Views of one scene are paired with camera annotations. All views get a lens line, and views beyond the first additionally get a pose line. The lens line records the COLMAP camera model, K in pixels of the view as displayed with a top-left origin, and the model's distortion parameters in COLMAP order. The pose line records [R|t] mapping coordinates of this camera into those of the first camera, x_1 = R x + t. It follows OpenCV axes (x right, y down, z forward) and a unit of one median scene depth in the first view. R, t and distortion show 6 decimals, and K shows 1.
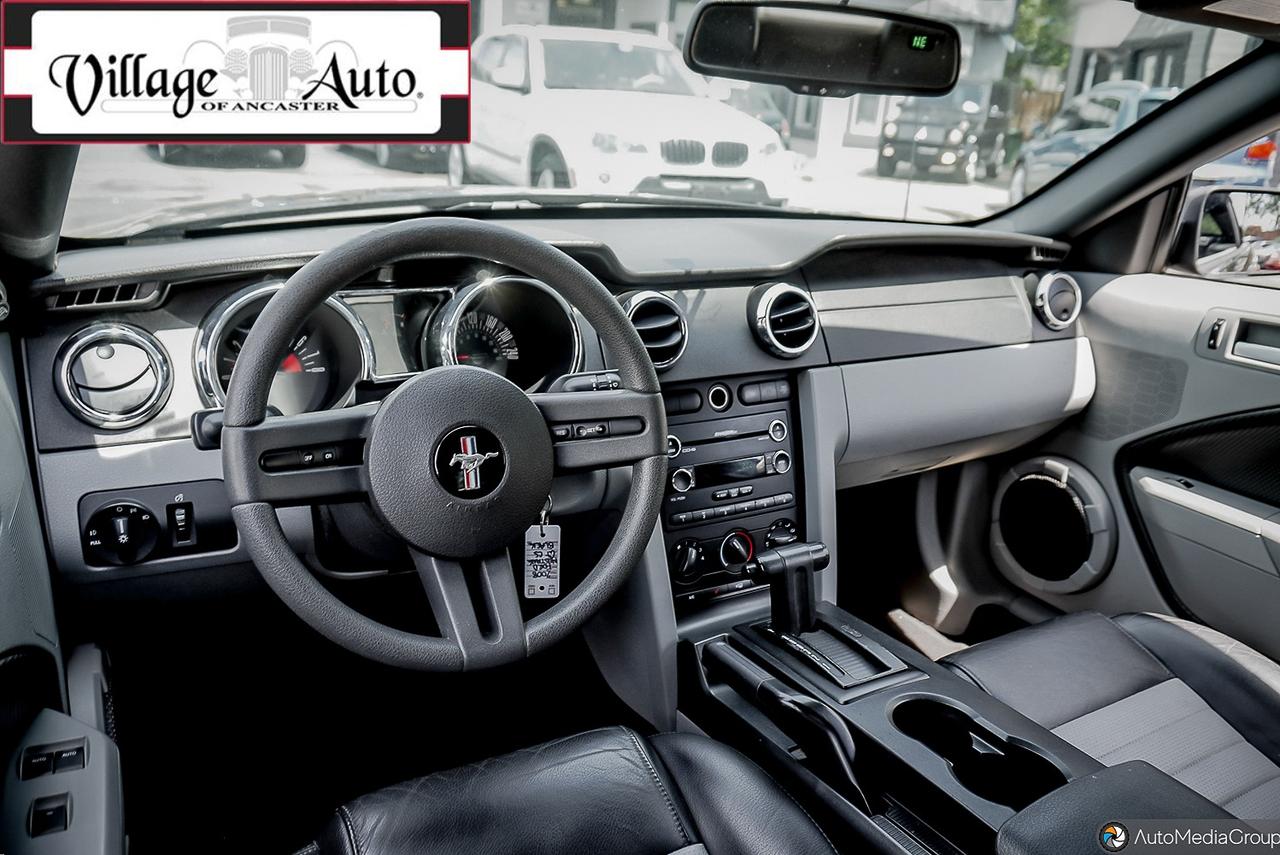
lens RADIAL K [[964.9, 0, 638.4], [0, 964.9, 434.2], [0, 0, 1]] dist [-0.010904, 0.012230]
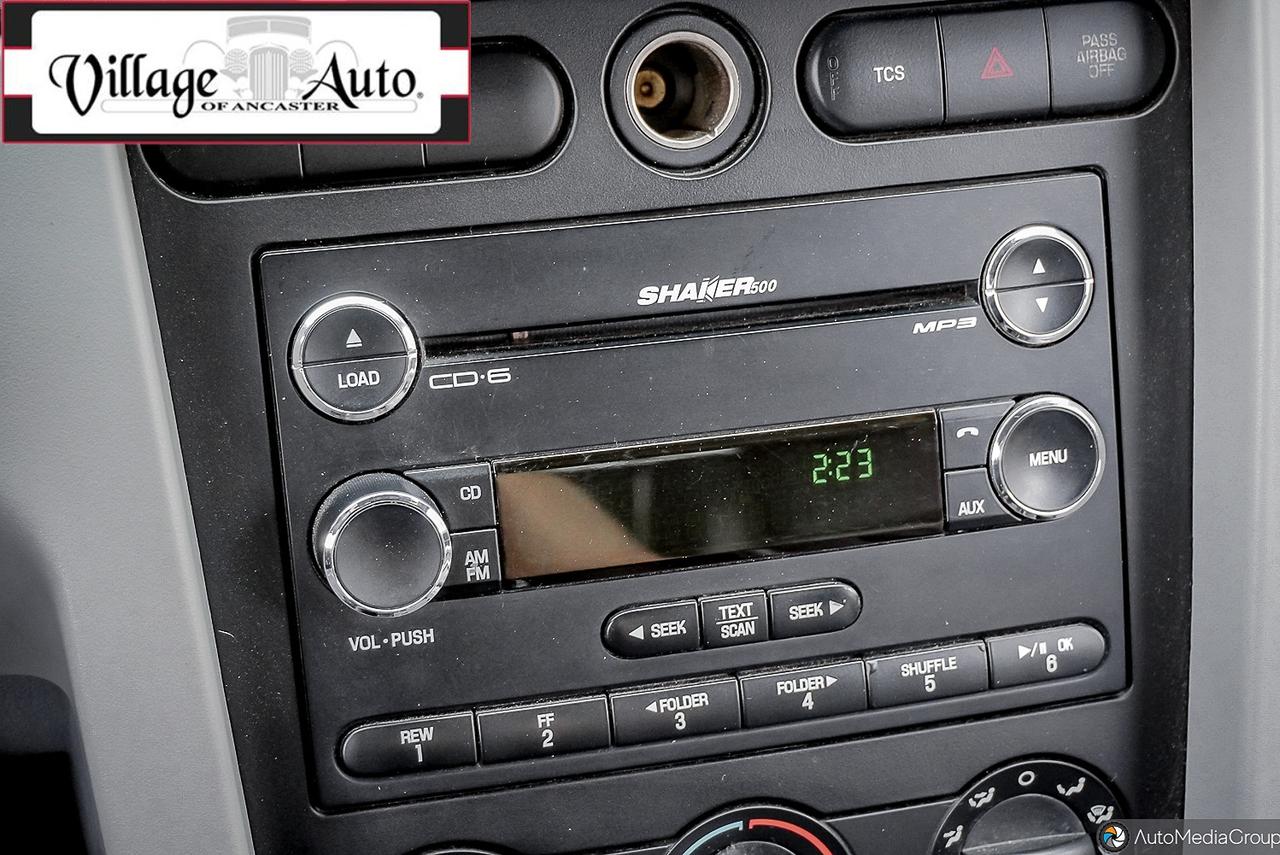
lens RADIAL K [[2184.4, 0, 629.1], [0, 2184.4, 434.5], [0, 0, 1]] dist [0.005739, 0.000000]
pose [[0.963240, 0.072987, -0.258538, 0.171637], [-0.039764, 0.990521, 0.131481, -0.025700], [0.265683, -0.116368, 0.957011, 0.560220]]
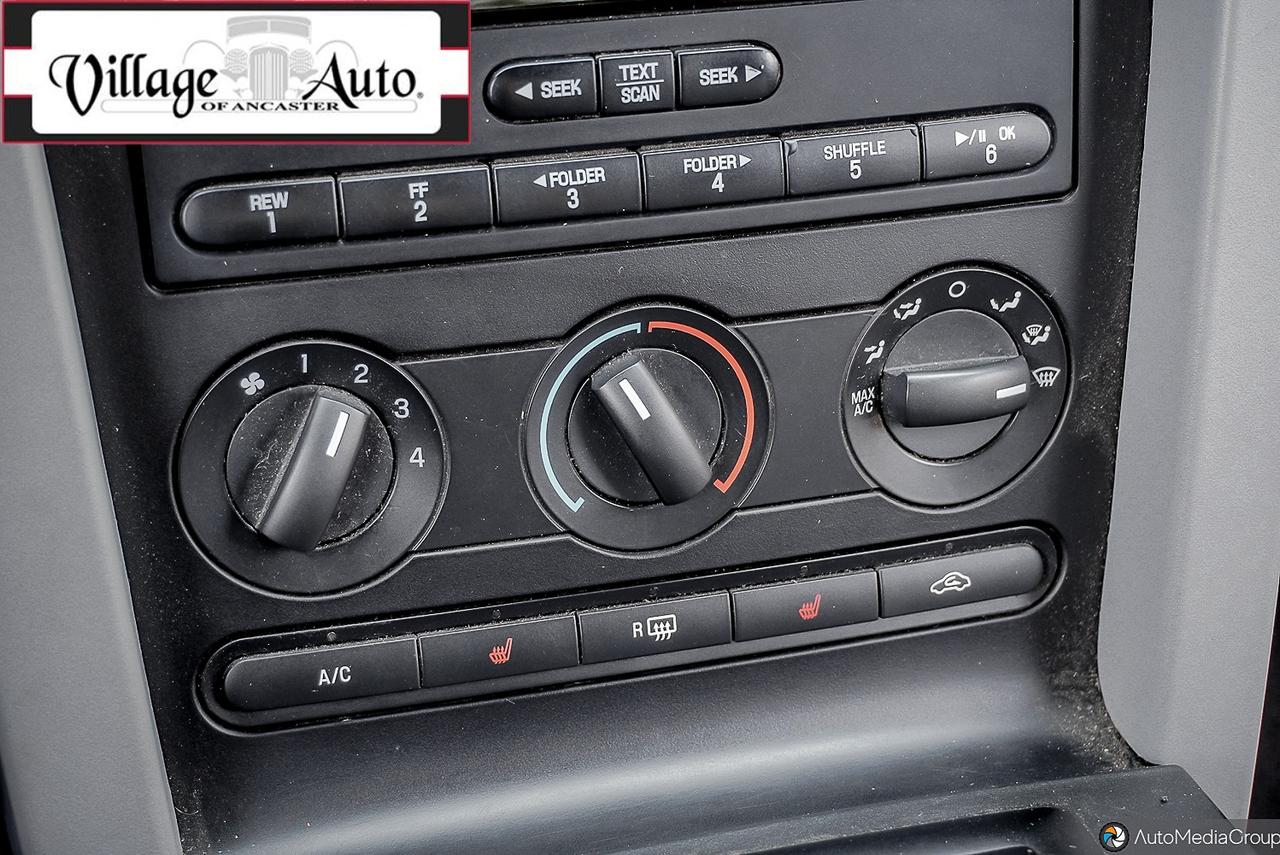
lens RADIAL K [[2184.4, 0, 638.8], [0, 2184.4, 423.8], [0, 0, 1]] dist [0.005739, 0.000000]
pose [[0.974701, 0.112007, -0.193423, 0.163506], [-0.066626, 0.971634, 0.226910, 0.031588], [0.213352, -0.208282, 0.954515, 0.598405]]
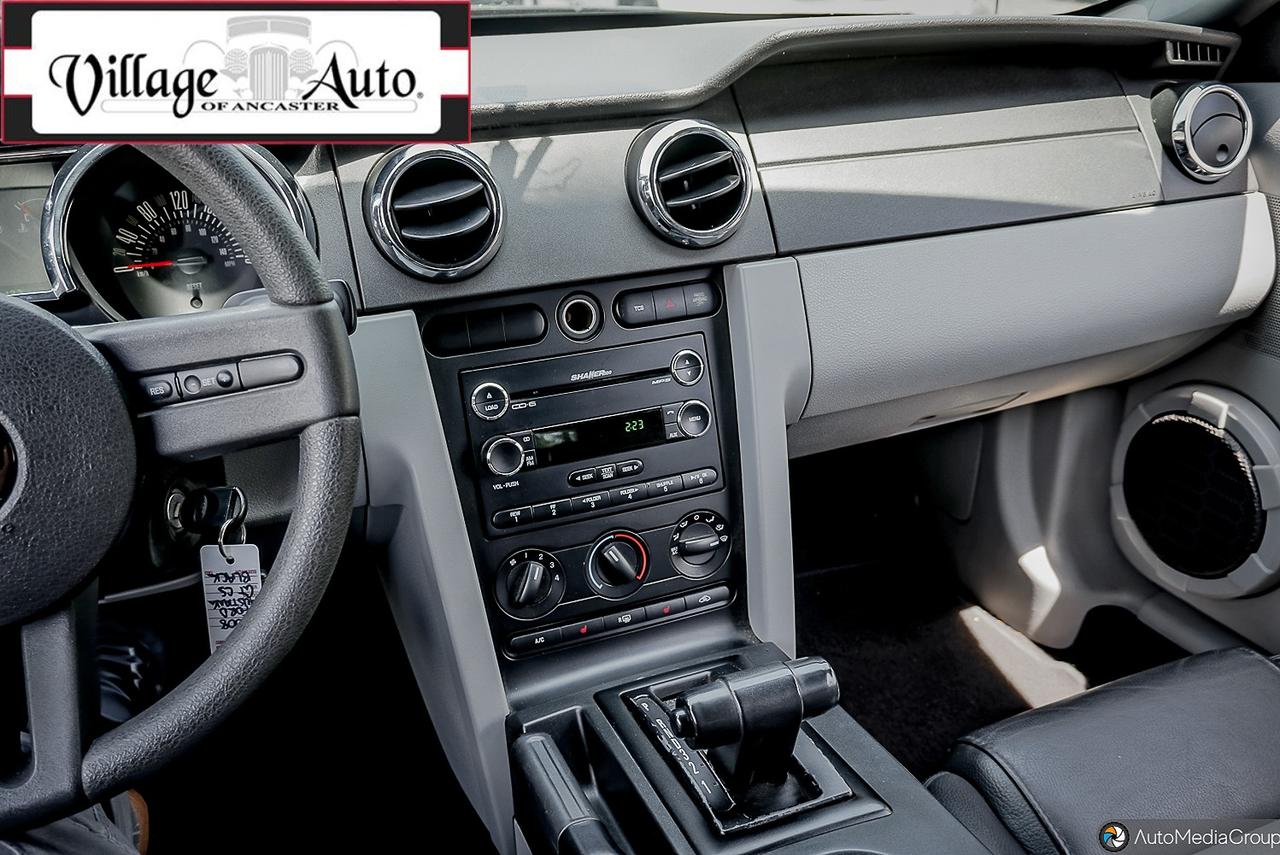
lens RADIAL K [[1087.0, 0, 633.8], [0, 1087.0, 434.2], [0, 0, 1]] dist [0.016415, 0.003059]
pose [[0.990481, -0.013235, -0.137014, 0.196566], [0.025158, 0.996007, 0.085660, -0.020569], [0.135333, -0.088292, 0.986858, 0.300018]]
